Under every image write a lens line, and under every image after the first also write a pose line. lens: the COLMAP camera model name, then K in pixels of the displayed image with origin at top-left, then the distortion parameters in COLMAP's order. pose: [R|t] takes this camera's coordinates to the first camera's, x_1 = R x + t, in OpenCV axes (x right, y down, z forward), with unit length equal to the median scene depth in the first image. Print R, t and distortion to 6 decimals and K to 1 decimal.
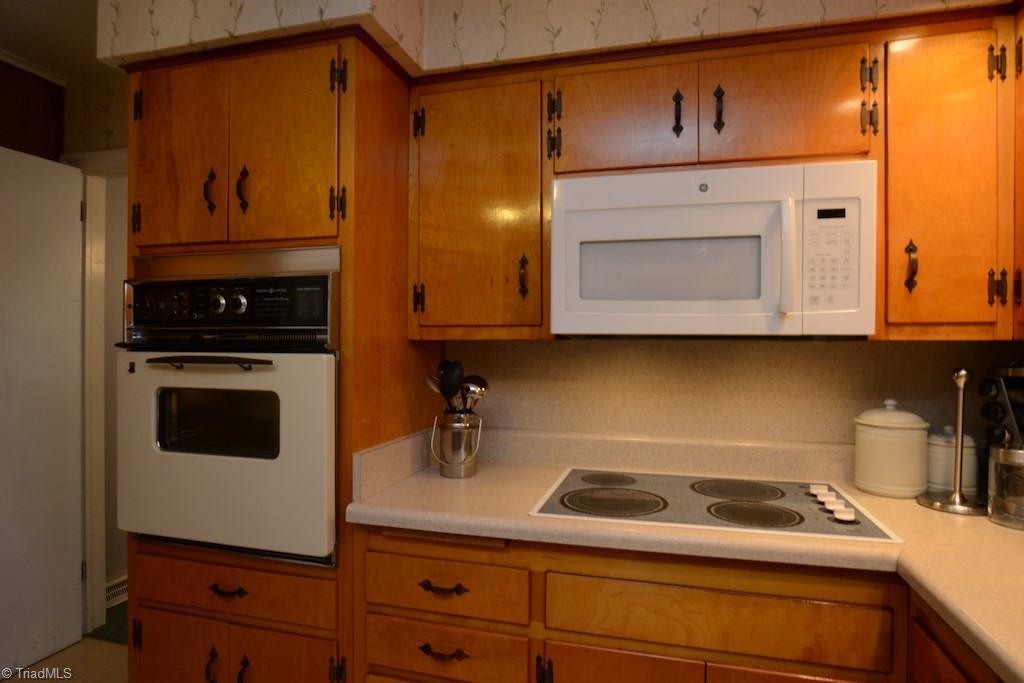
lens RADIAL K [[585.5, 0, 511.9], [0, 585.5, 344.6], [0, 0, 1]] dist [-0.041819, 0.017925]
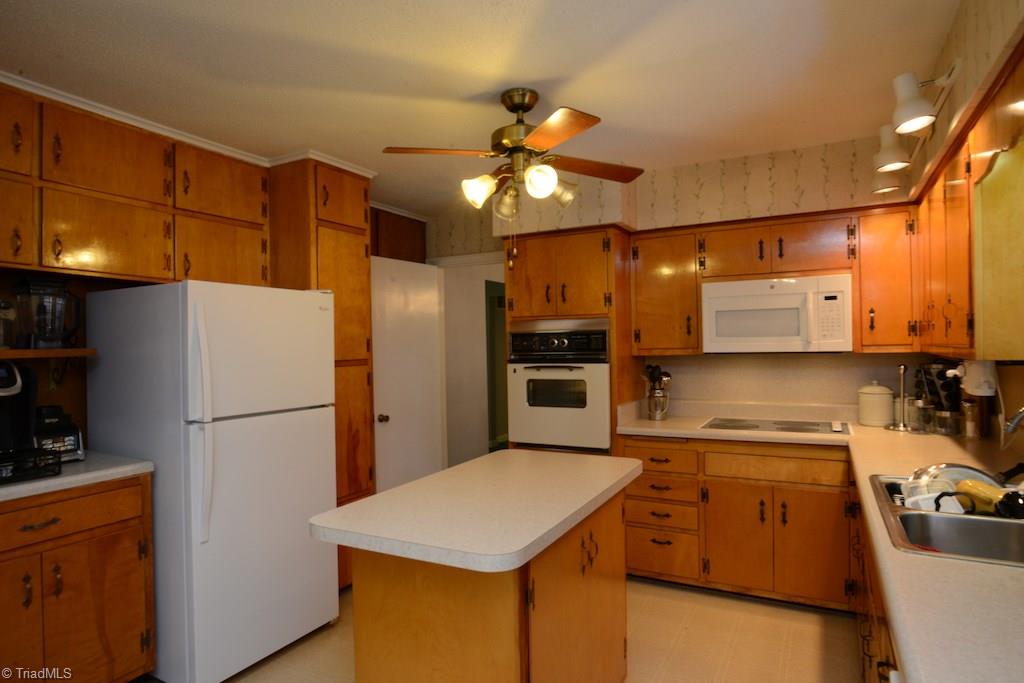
lens RADIAL K [[585.5, 0, 511.9], [0, 585.5, 344.6], [0, 0, 1]] dist [-0.041819, 0.017925]
pose [[0.974431, -0.024639, -0.223332, -0.143821], [0.024771, 0.999691, -0.002211, -0.060662], [0.223317, -0.003377, 0.974740, -1.305756]]
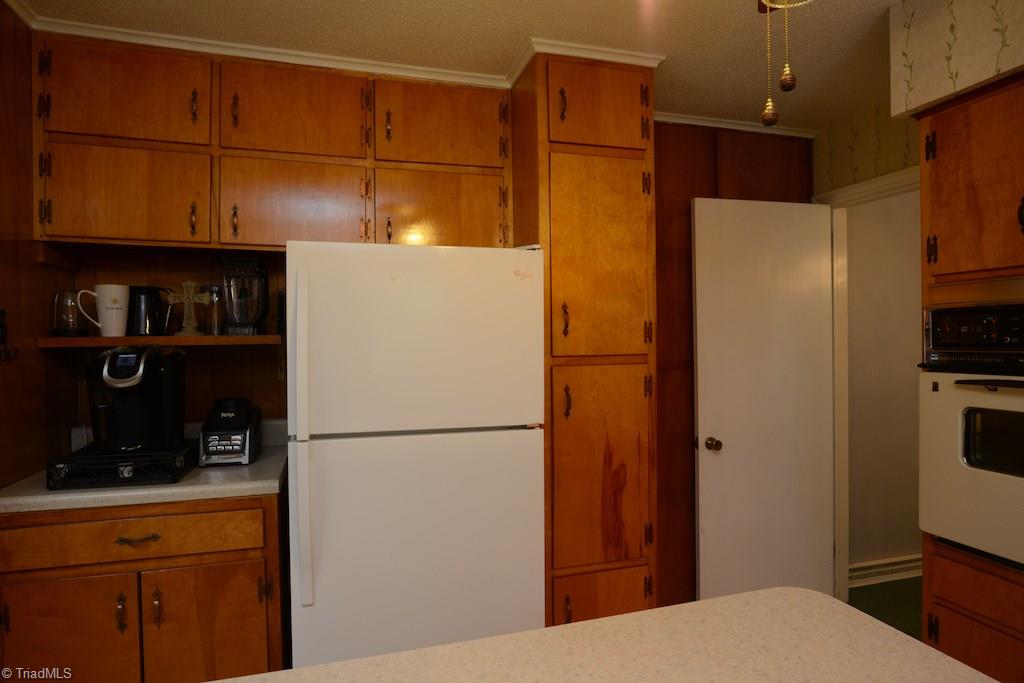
lens RADIAL K [[585.5, 0, 511.9], [0, 585.5, 344.6], [0, 0, 1]] dist [-0.041819, 0.017925]
pose [[0.524971, -0.003967, -0.851111, -0.146583], [0.013556, 0.999901, 0.003701, -0.056639], [0.851012, -0.013480, 0.524973, -0.272596]]
